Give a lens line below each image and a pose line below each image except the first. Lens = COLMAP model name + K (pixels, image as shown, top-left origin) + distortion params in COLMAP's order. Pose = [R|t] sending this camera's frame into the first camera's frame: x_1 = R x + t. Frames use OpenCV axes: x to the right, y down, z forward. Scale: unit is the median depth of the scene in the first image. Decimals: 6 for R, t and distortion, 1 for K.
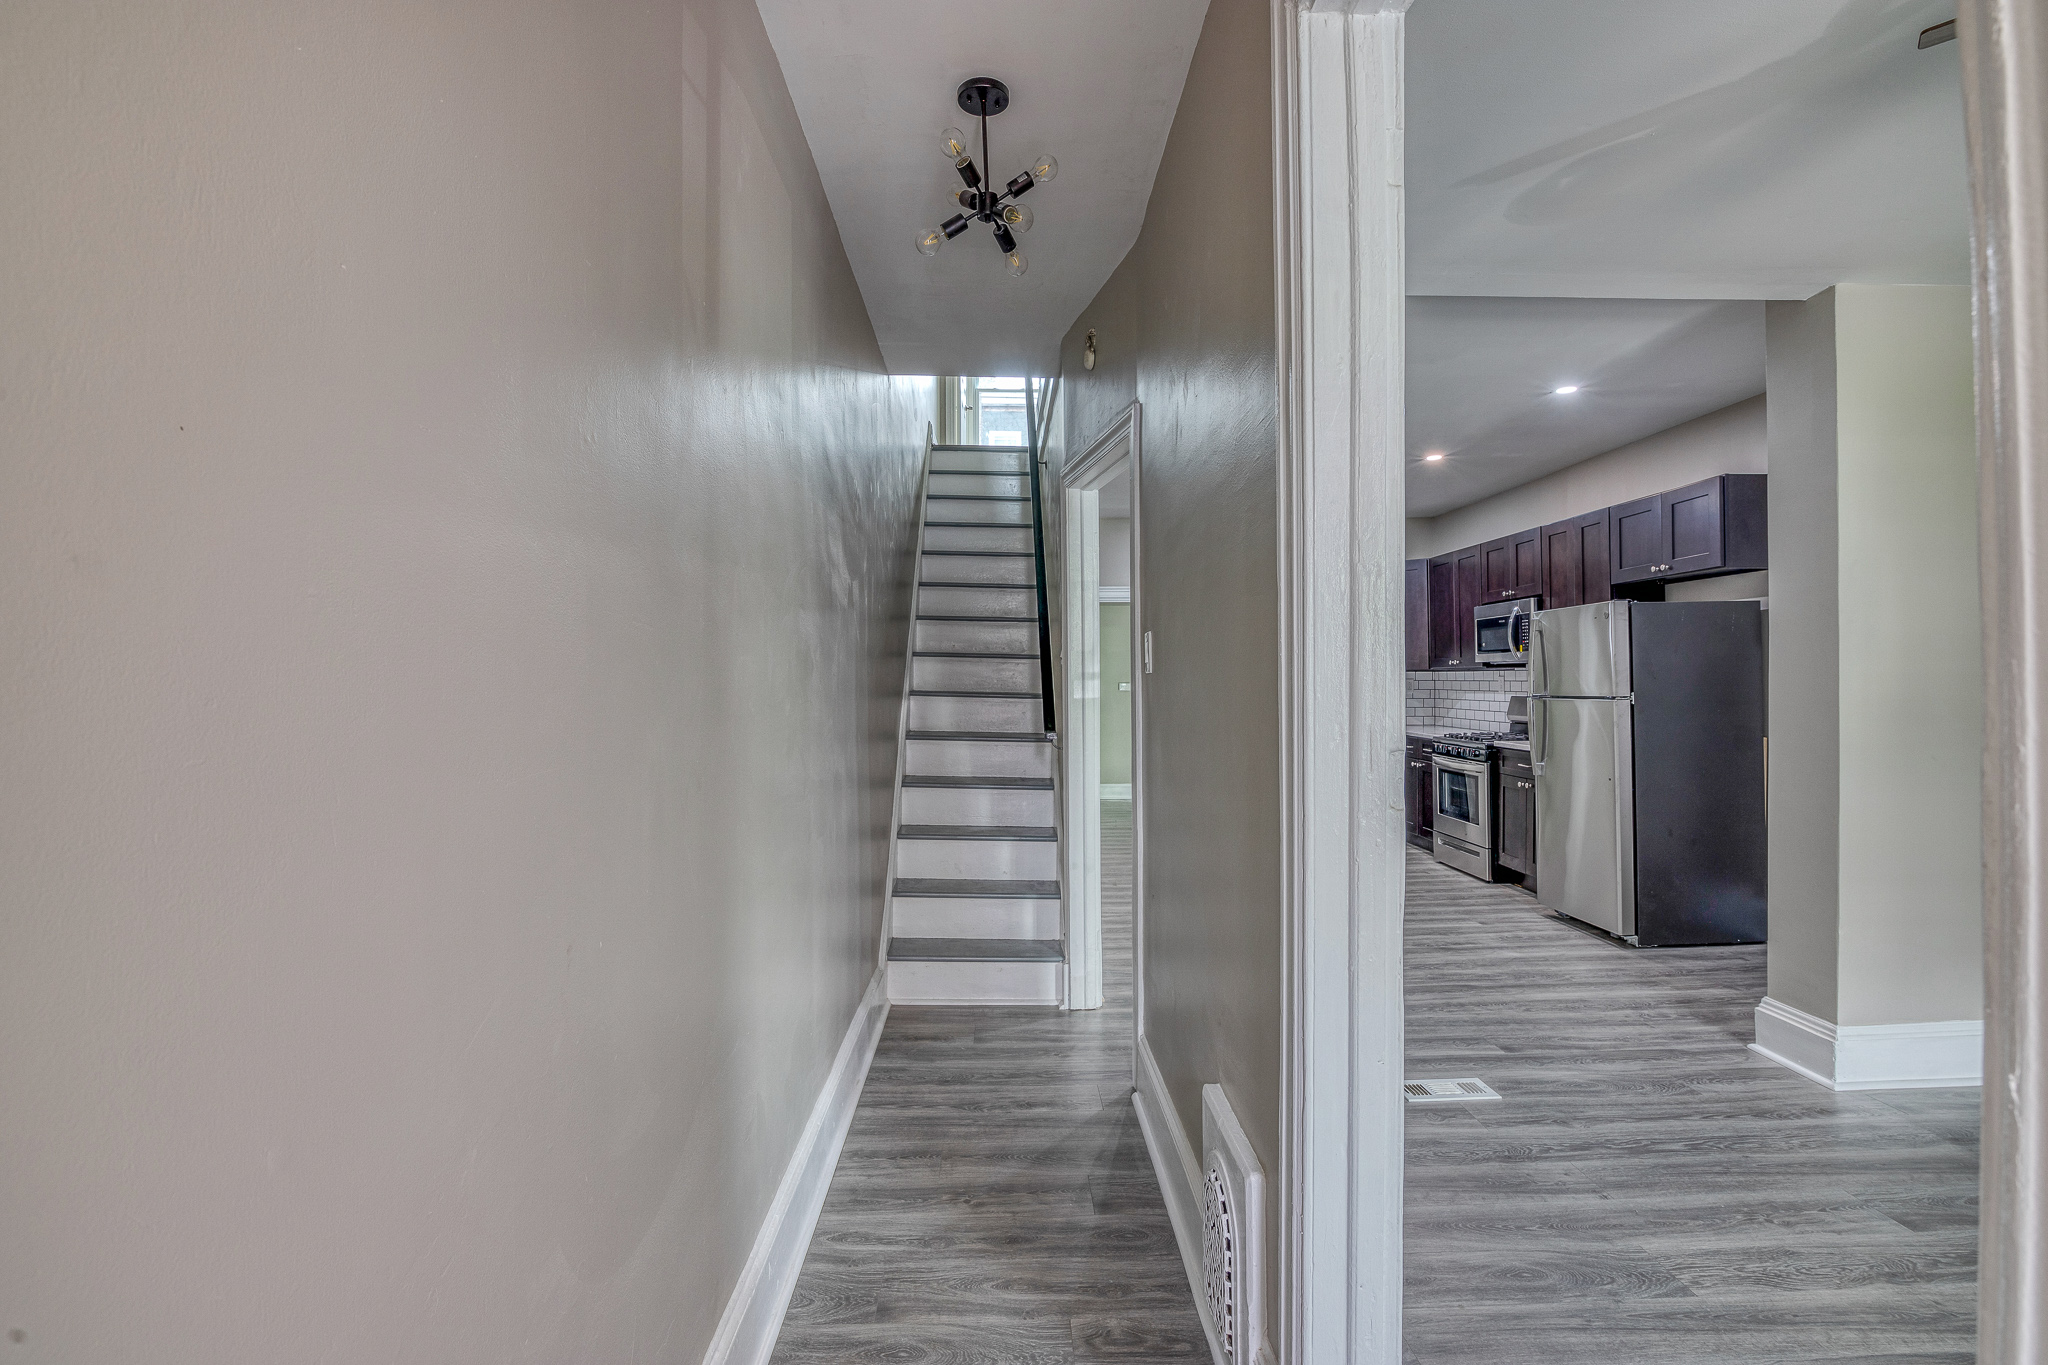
lens RADIAL K [[986.3, 0, 992.7], [0, 986.3, 687.3], [0, 0, 1]] dist [-0.015418, 0.000002]
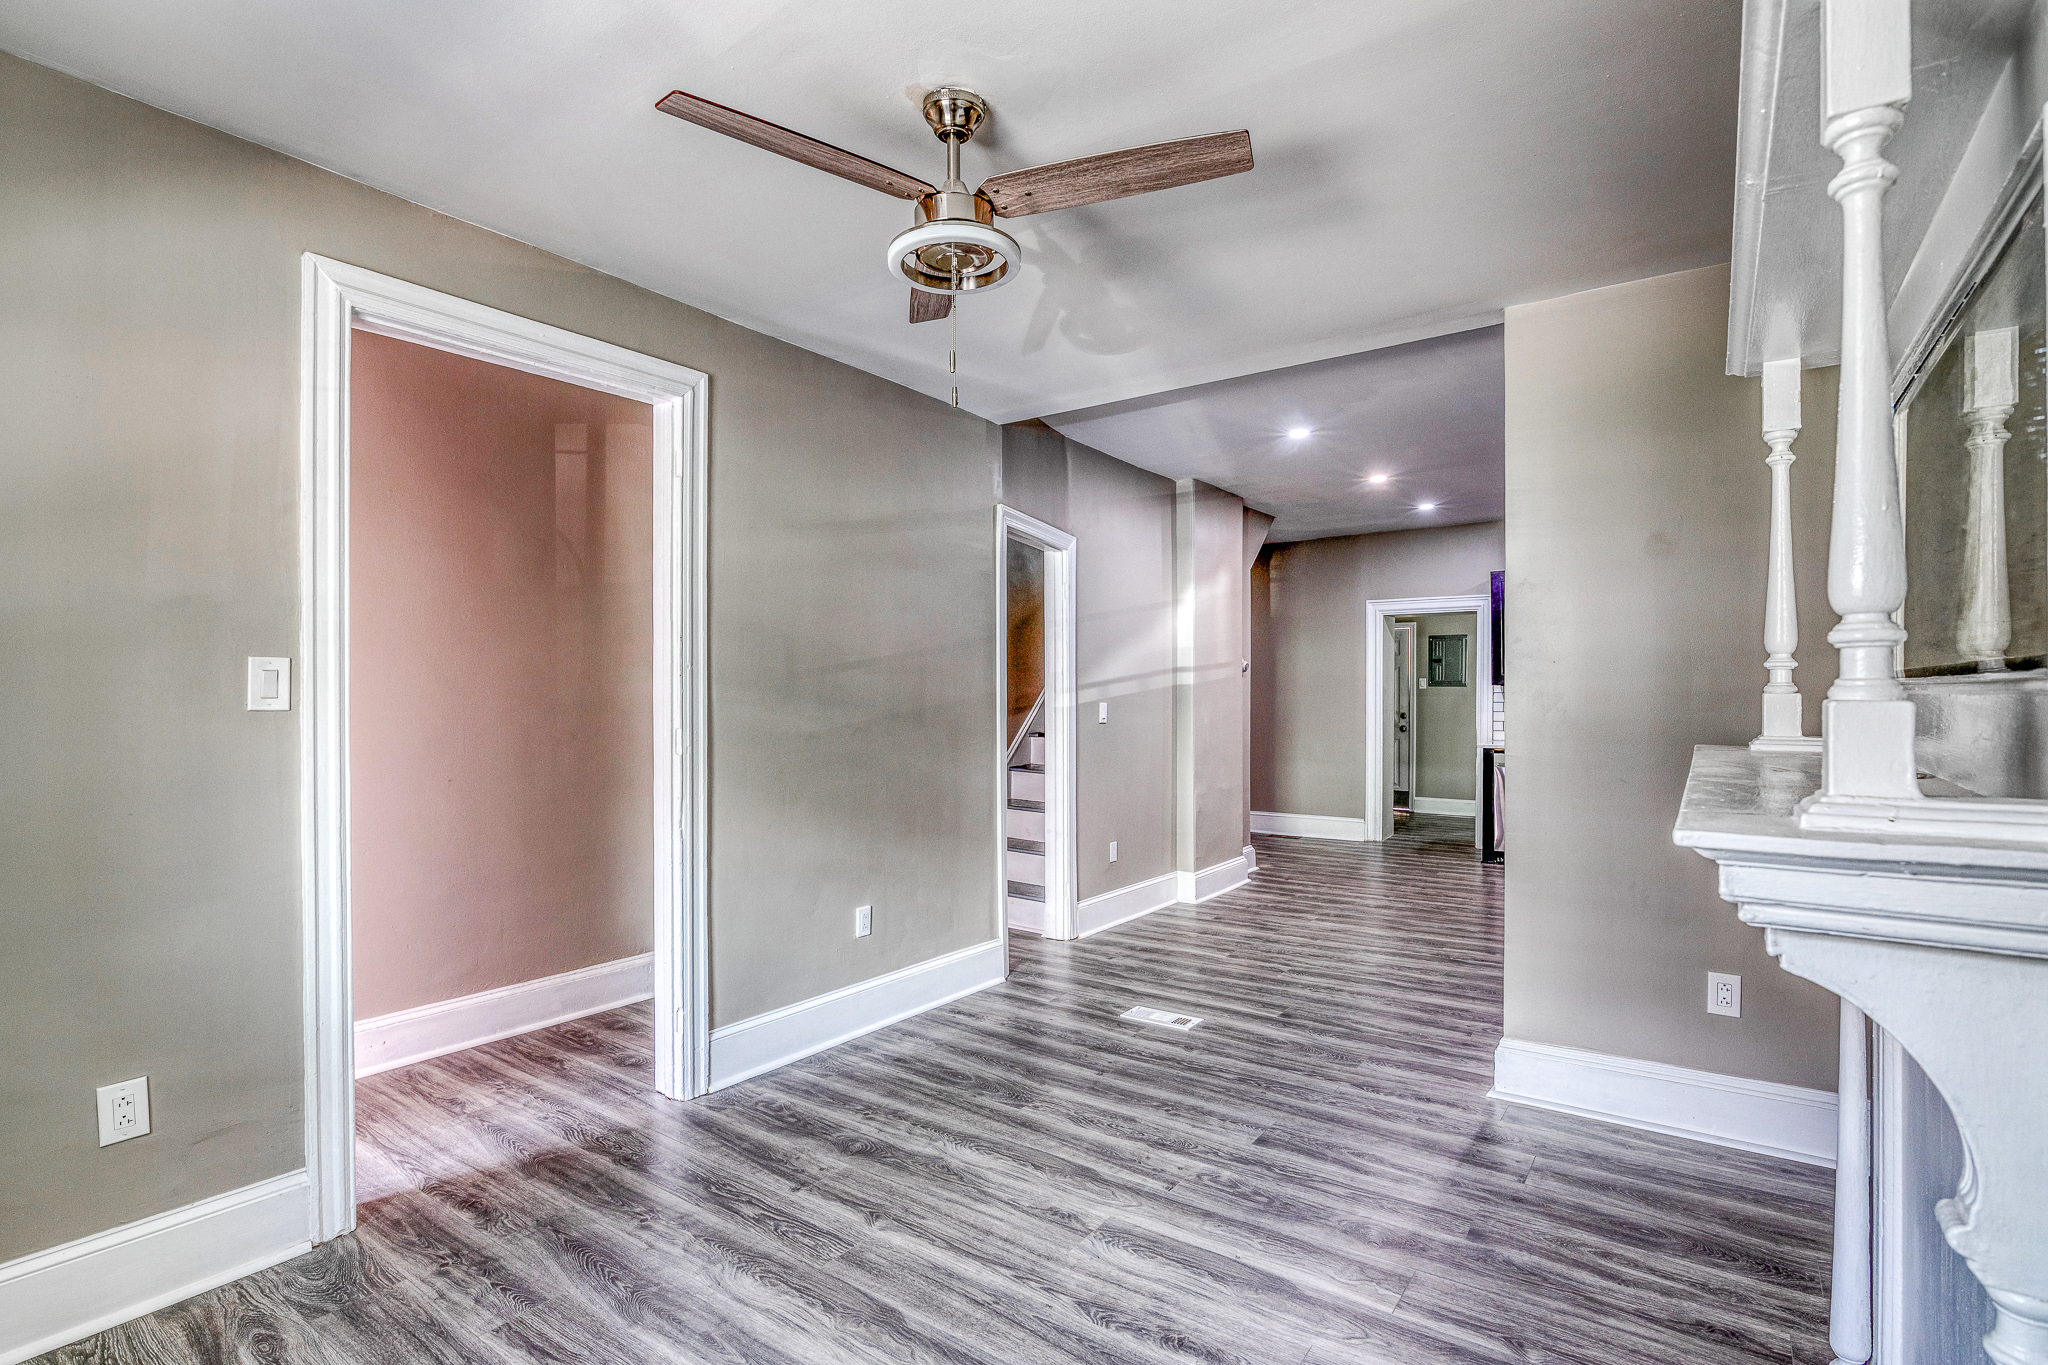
lens RADIAL K [[976.8, 0, 944.0], [0, 976.8, 701.4], [0, 0, 1]] dist [-0.015296, 0.000096]
pose [[0.771813, 0.008312, -0.635795, 1.037543], [-0.003893, 0.999958, 0.008346, -0.008683], [0.635838, -0.003966, 0.771813, -0.150106]]
